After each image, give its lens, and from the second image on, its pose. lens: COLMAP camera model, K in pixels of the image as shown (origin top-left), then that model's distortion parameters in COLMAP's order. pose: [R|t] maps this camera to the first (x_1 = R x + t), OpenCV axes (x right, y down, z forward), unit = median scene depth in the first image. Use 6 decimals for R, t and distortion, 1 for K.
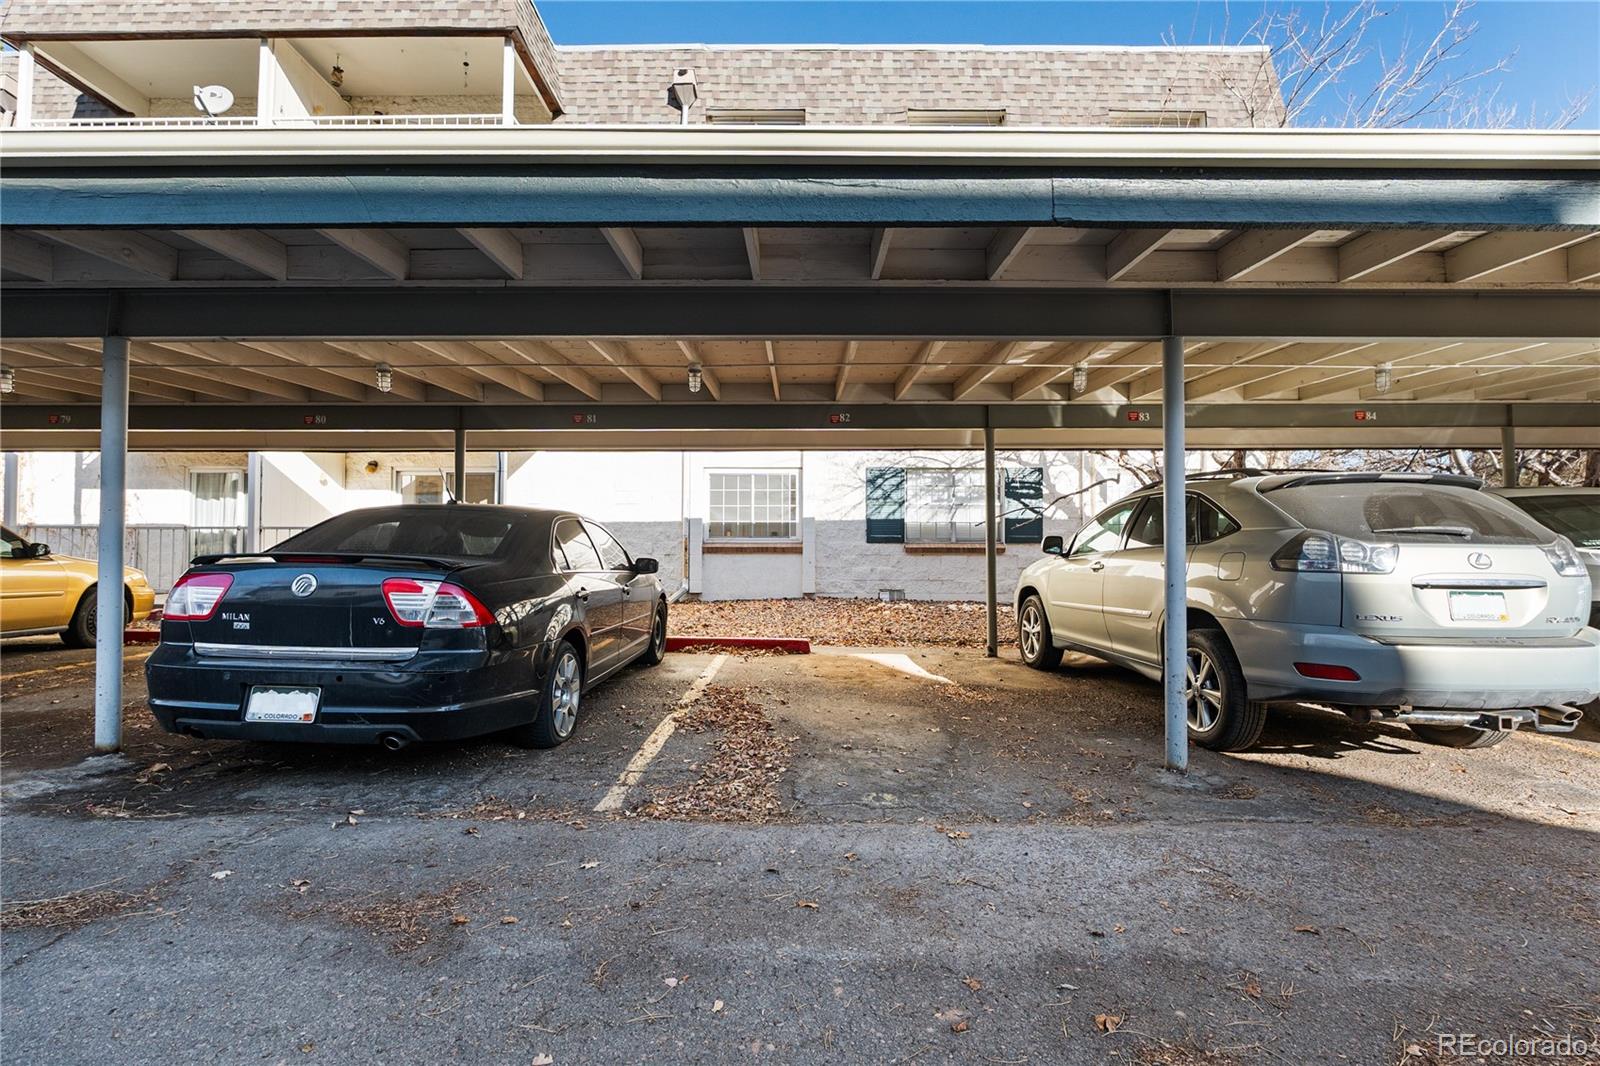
lens RADIAL K [[728.5, 0, 806.3], [0, 728.5, 526.4], [0, 0, 1]] dist [-0.021258, 0.006669]
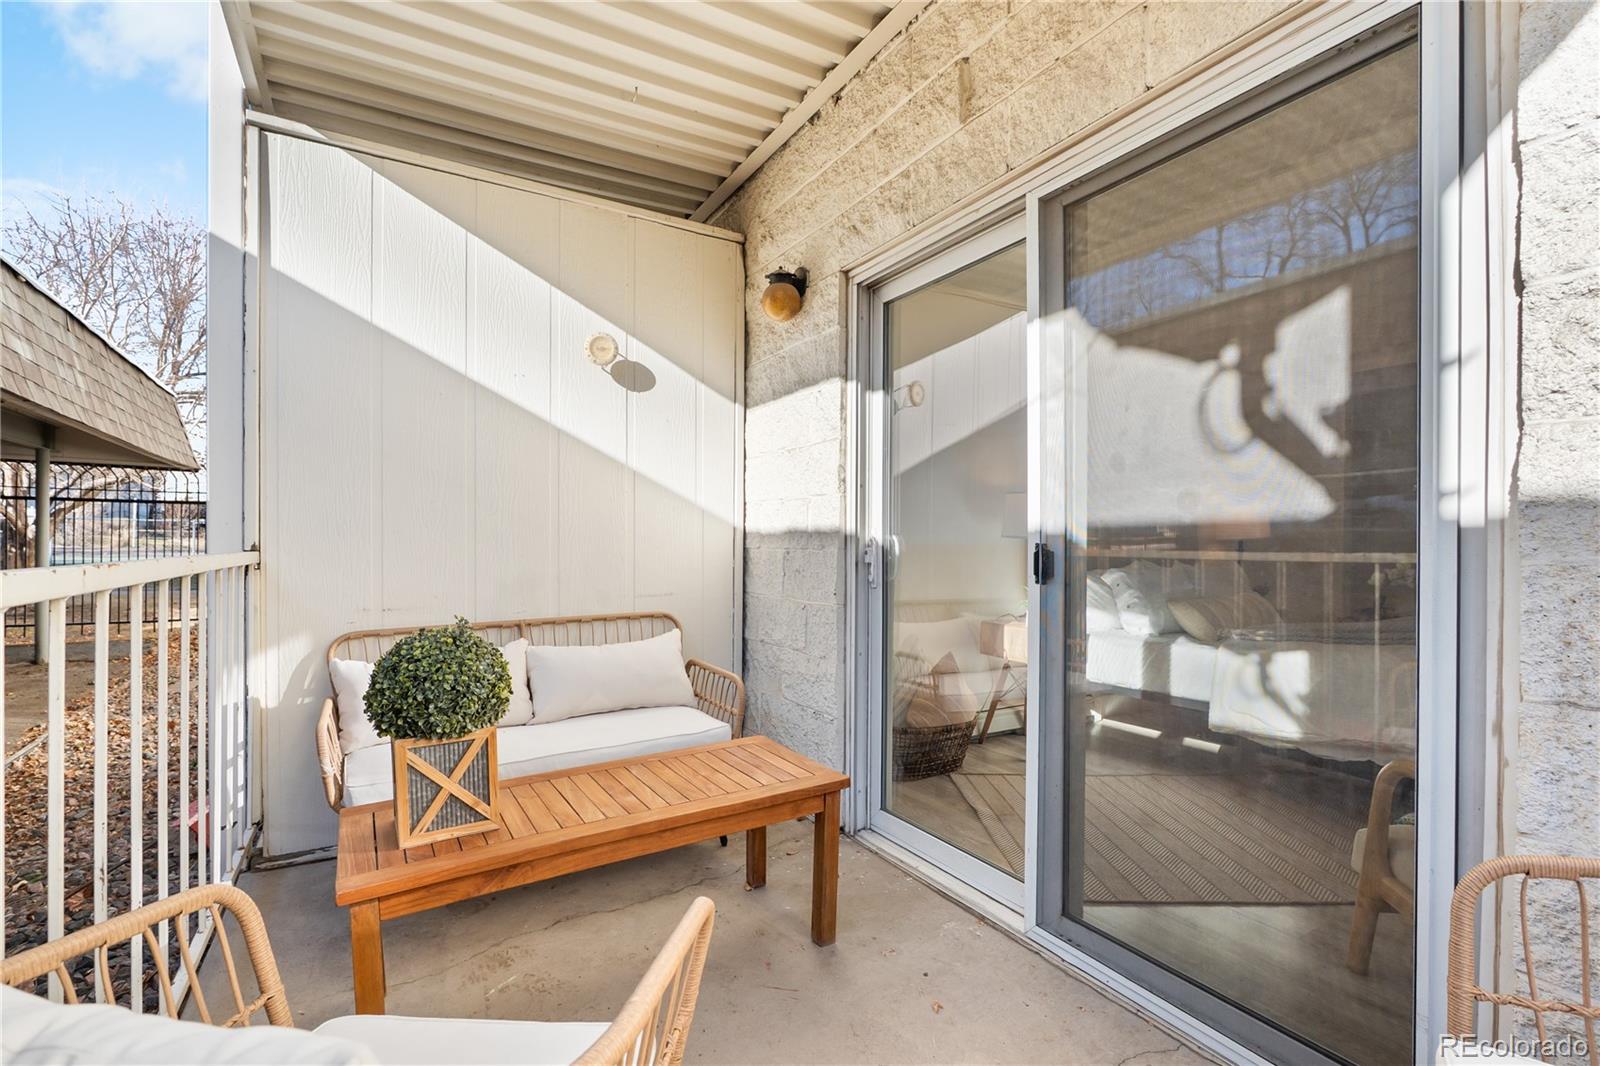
lens RADIAL K [[728.5, 0, 806.3], [0, 728.5, 526.4], [0, 0, 1]] dist [-0.021258, 0.006669]
pose [[0.515470, -0.017929, -0.856720, -0.391765], [0.009185, 0.999839, -0.015398, -0.000586], [0.856858, 0.000068, 0.515552, 0.877264]]
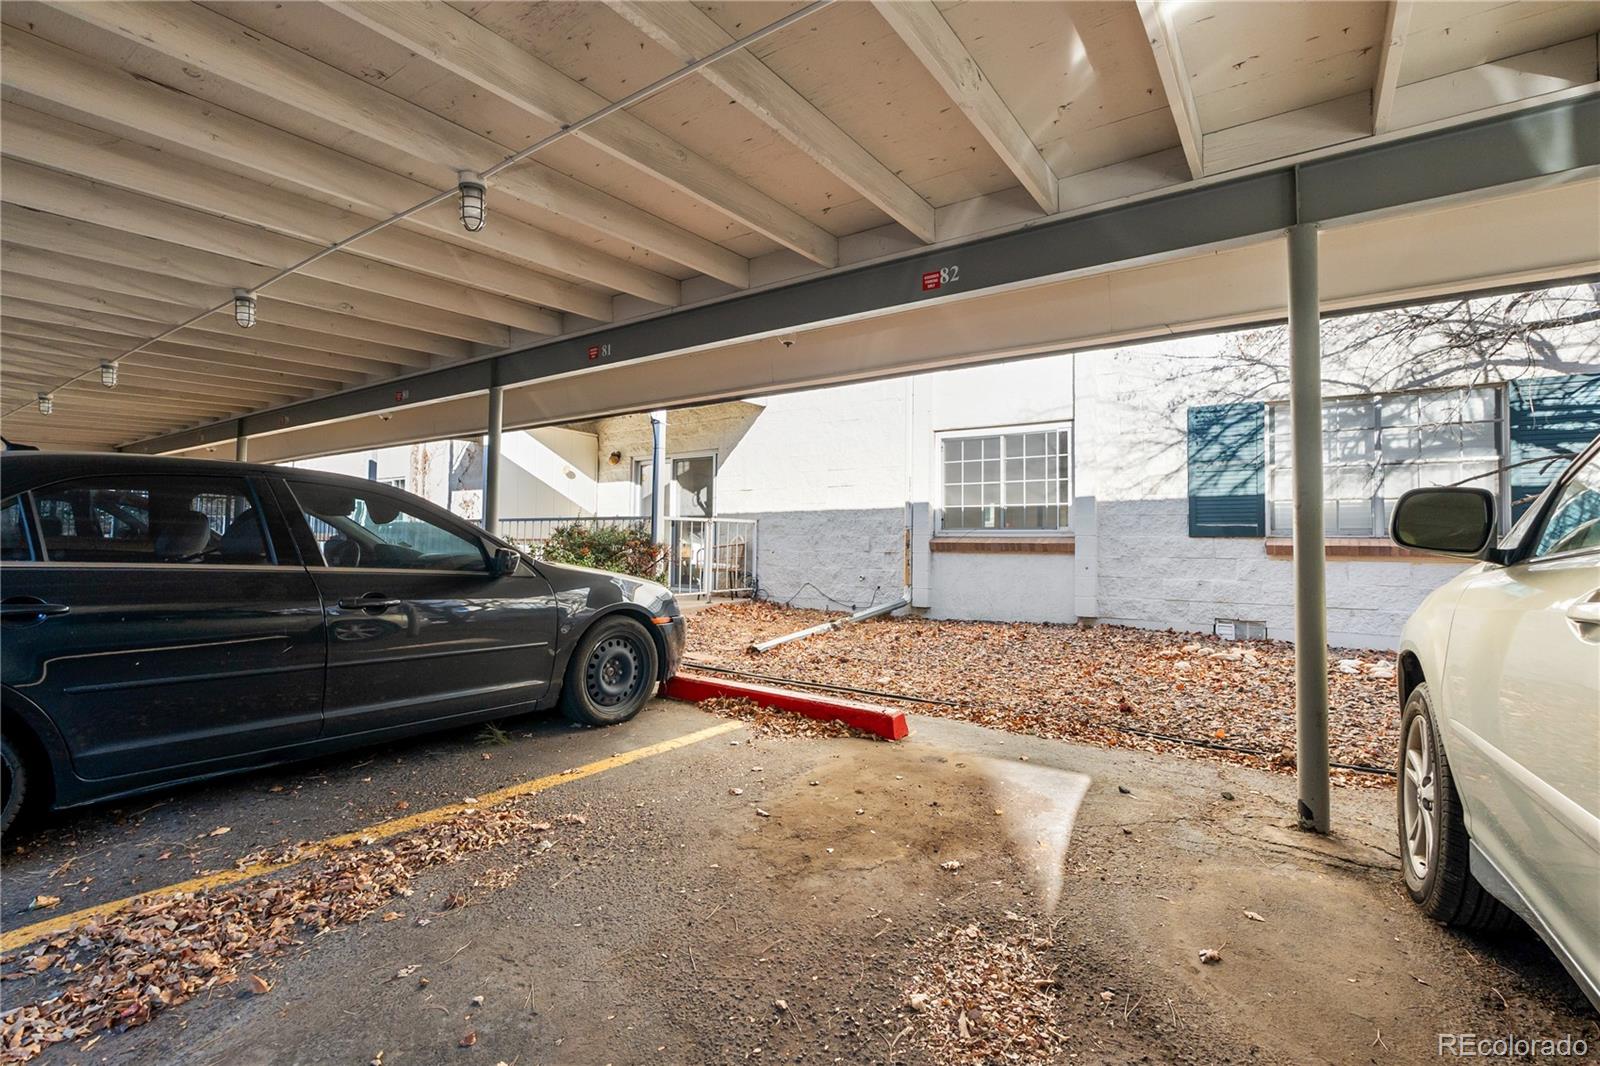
lens RADIAL K [[728.5, 0, 806.3], [0, 728.5, 526.4], [0, 0, 1]] dist [-0.021258, 0.006669]
pose [[0.819703, -0.006799, -0.572749, 0.163272], [0.005384, 0.999977, -0.004165, 0.014611], [0.572764, 0.000330, 0.819720, 0.347917]]
